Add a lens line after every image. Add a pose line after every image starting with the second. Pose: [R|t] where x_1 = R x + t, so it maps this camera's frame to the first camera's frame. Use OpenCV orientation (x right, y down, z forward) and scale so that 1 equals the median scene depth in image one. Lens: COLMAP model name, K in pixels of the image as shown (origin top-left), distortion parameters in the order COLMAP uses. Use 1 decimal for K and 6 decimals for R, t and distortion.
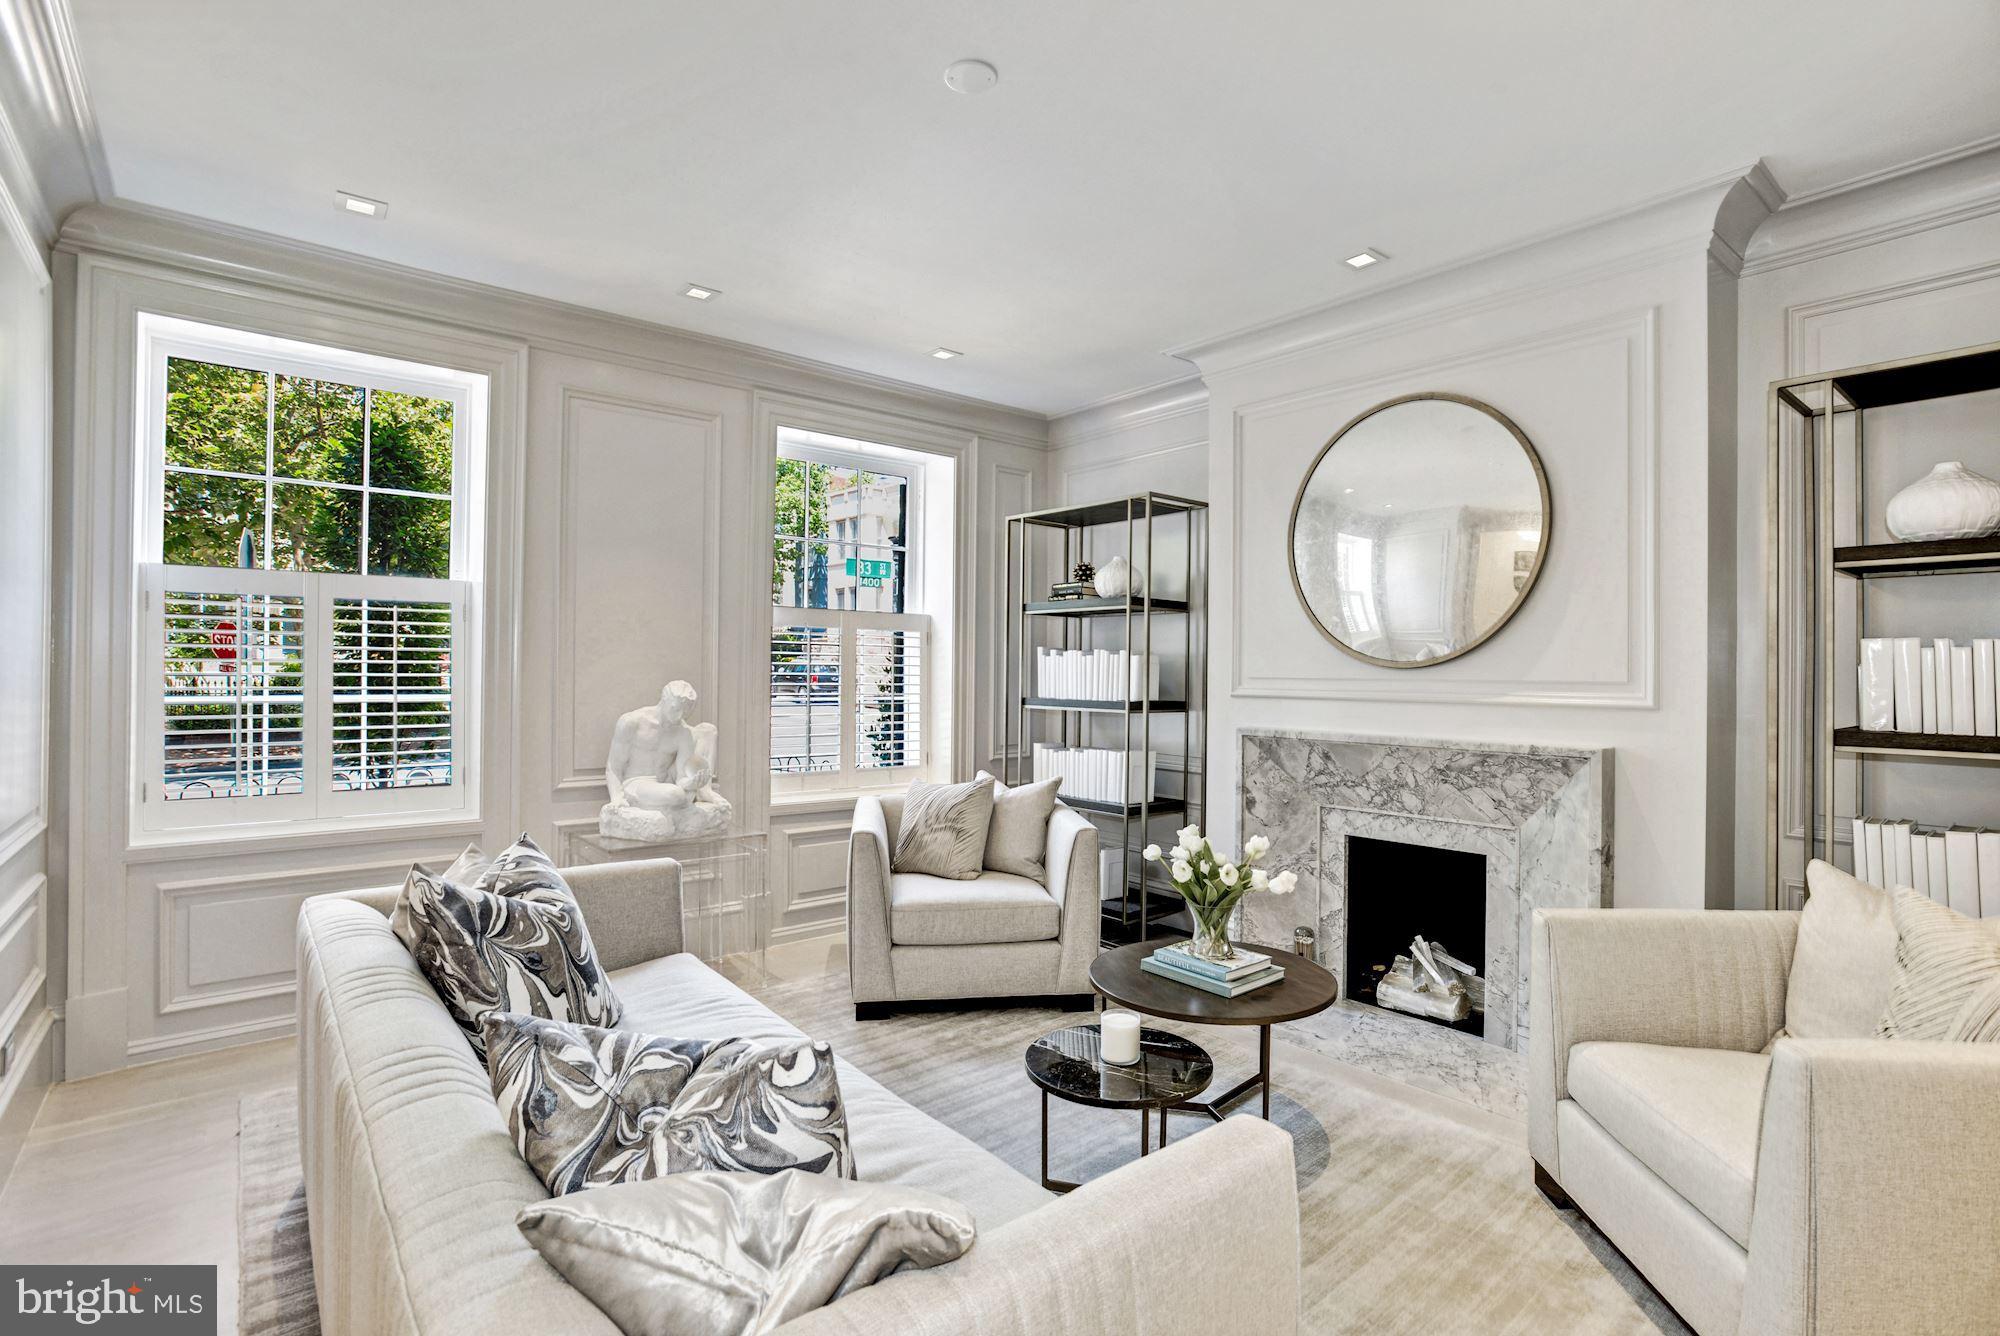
lens RADIAL K [[953.2, 0, 1003.2], [0, 953.2, 659.9], [0, 0, 1]] dist [-0.029583, 0.011089]
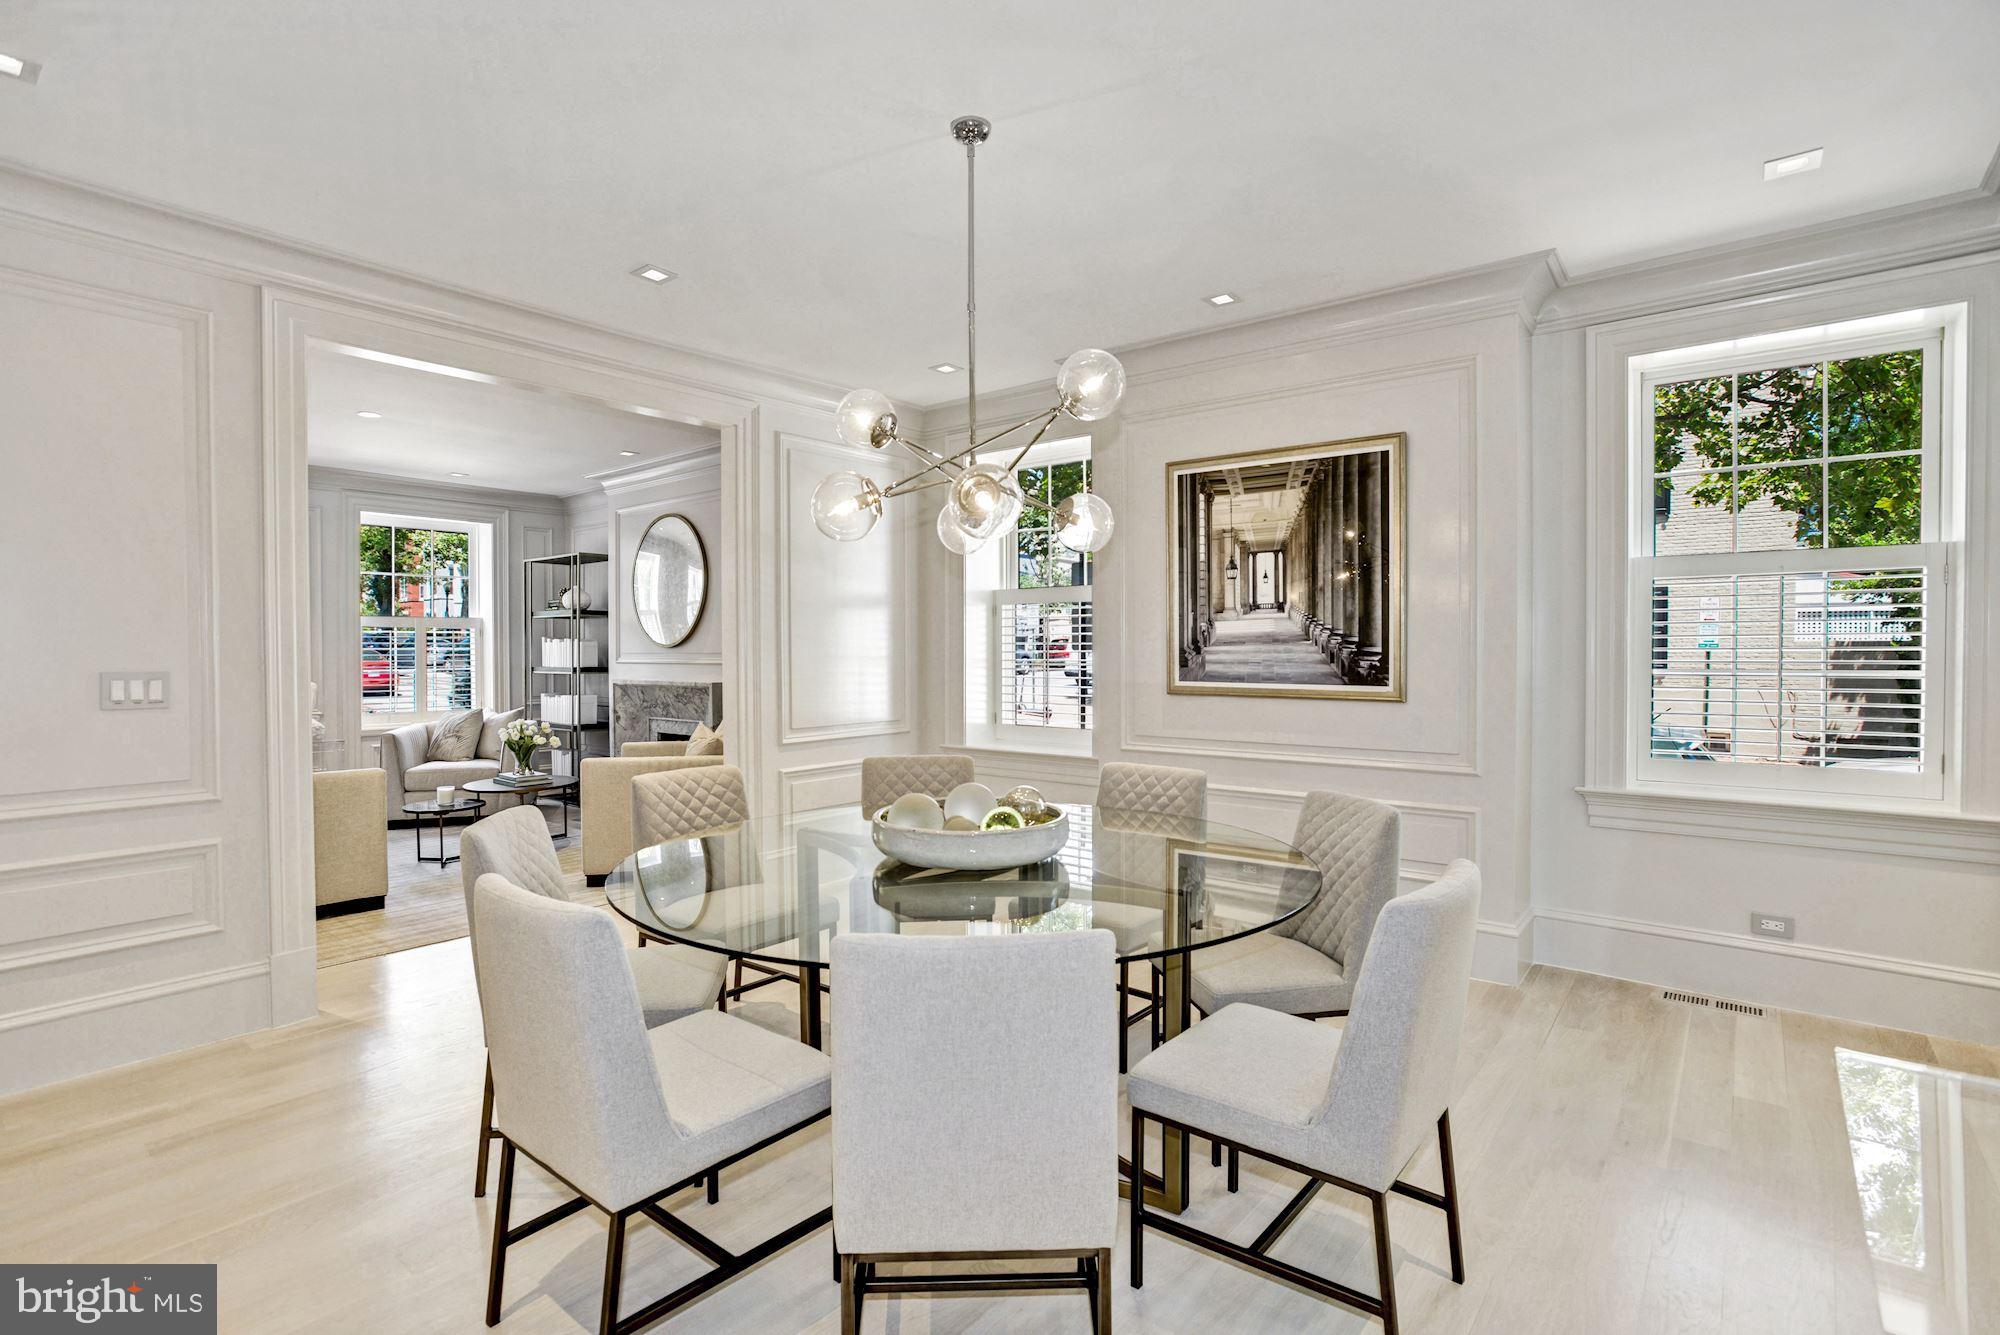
lens RADIAL K [[953.2, 0, 995.6], [0, 953.2, 675.9], [0, 0, 1]] dist [-0.029583, 0.011089]
pose [[0.985959, -0.011202, 0.166610, 0.676602], [0.005710, 0.999425, 0.033409, 0.004528], [-0.166889, -0.031989, 0.985457, -0.985700]]
